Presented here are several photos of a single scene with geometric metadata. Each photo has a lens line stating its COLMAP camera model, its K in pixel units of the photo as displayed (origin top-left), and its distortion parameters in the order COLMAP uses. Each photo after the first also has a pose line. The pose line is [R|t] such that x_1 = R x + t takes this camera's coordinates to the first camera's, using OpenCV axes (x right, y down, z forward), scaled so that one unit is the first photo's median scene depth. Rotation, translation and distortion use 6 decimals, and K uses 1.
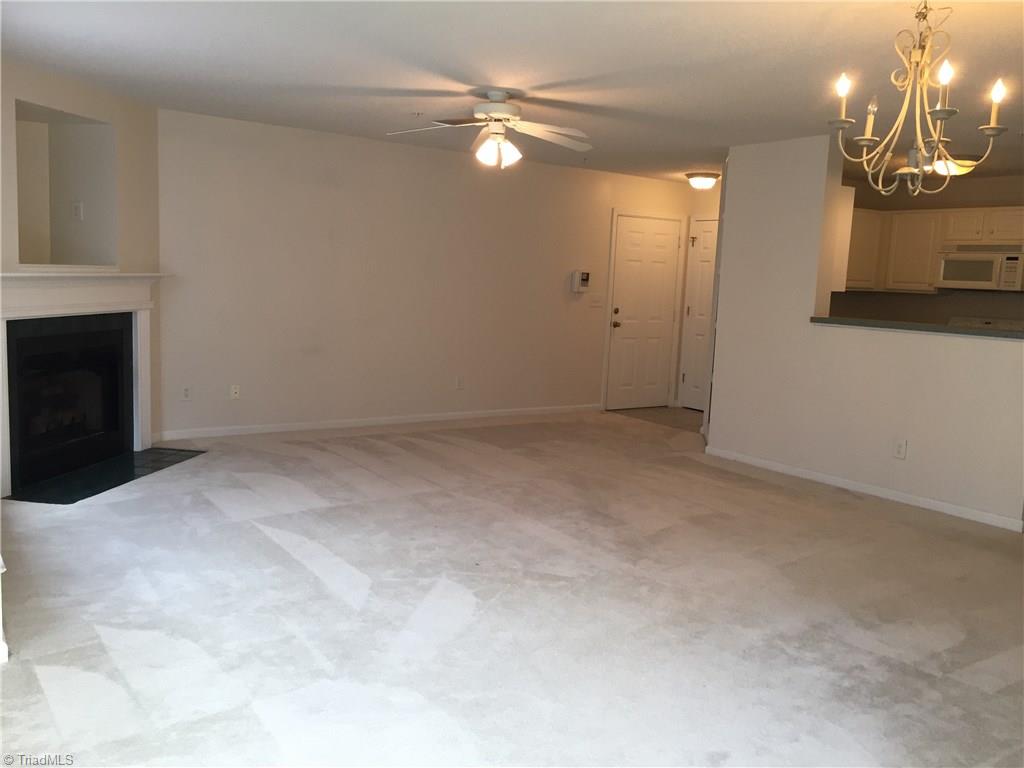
lens RADIAL K [[872.7, 0, 513.4], [0, 872.7, 388.5], [0, 0, 1]] dist [0.077580, -0.104064]
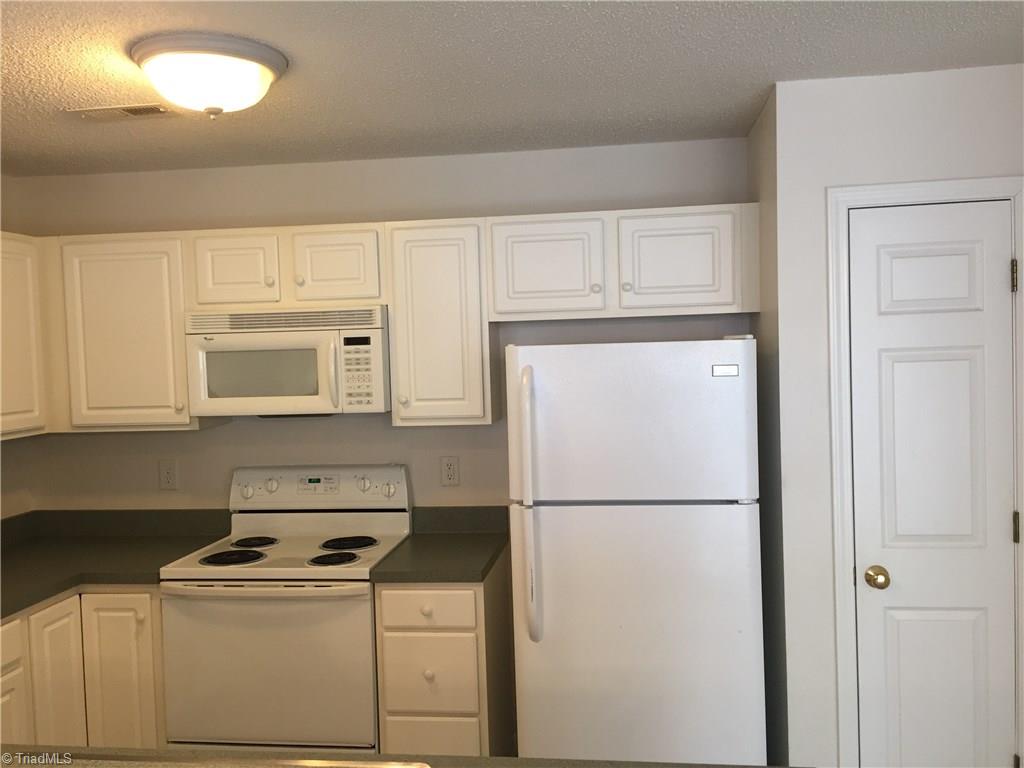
lens RADIAL K [[872.7, 0, 513.4], [0, 872.7, 388.5], [0, 0, 1]] dist [0.077580, -0.104064]
pose [[0.673528, -0.102377, 0.732037, 0.280628], [0.156377, 0.987681, -0.005749, -0.102630], [-0.722431, 0.118346, 0.681240, 0.615285]]
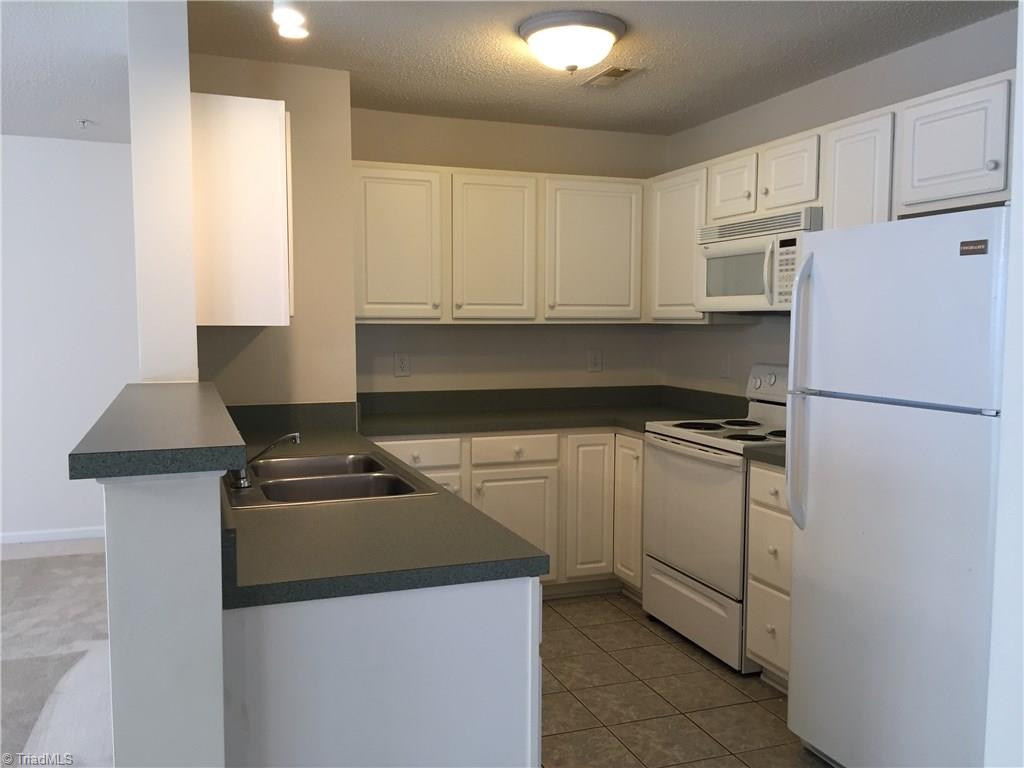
lens RADIAL K [[872.7, 0, 513.4], [0, 872.7, 388.5], [0, 0, 1]] dist [0.077580, -0.104064]
pose [[0.967432, -0.021211, -0.252242, 0.506753], [0.006820, 0.998305, -0.057792, -0.041503], [0.253041, 0.054190, 0.965937, 0.487926]]
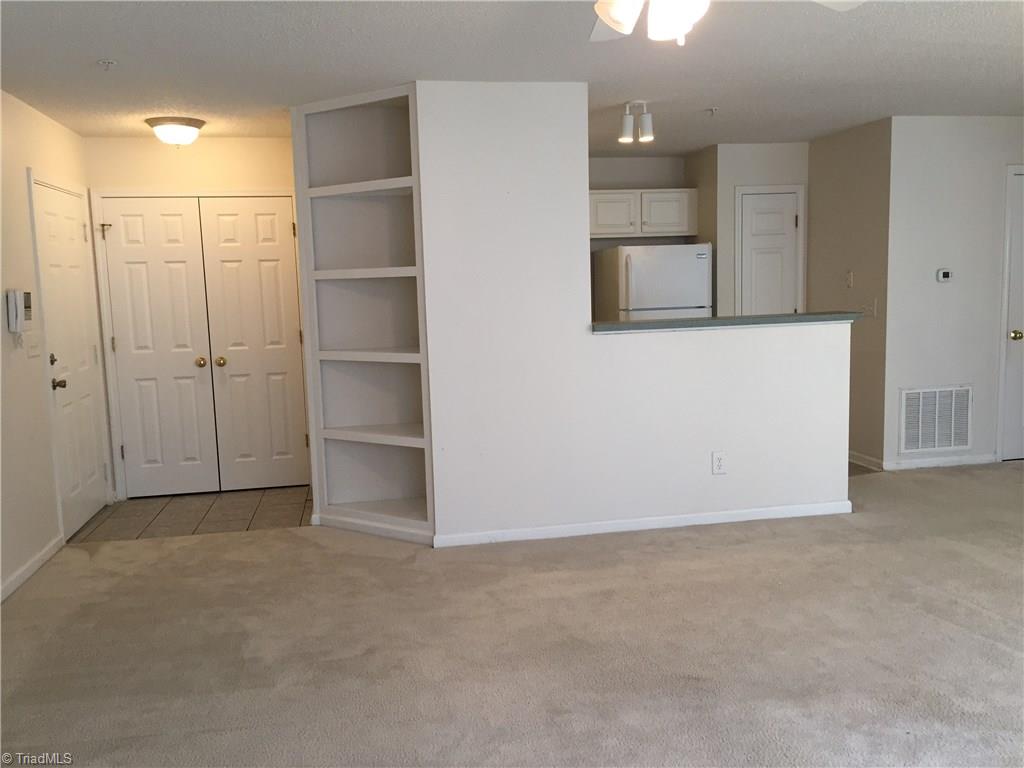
lens RADIAL K [[872.7, 0, 513.4], [0, 872.7, 388.5], [0, 0, 1]] dist [0.077580, -0.104064]
pose [[0.417320, -0.168709, 0.892962, -0.290970], [0.166094, 0.980225, 0.107573, -0.094482], [-0.893452, 0.103423, 0.437089, 0.583299]]
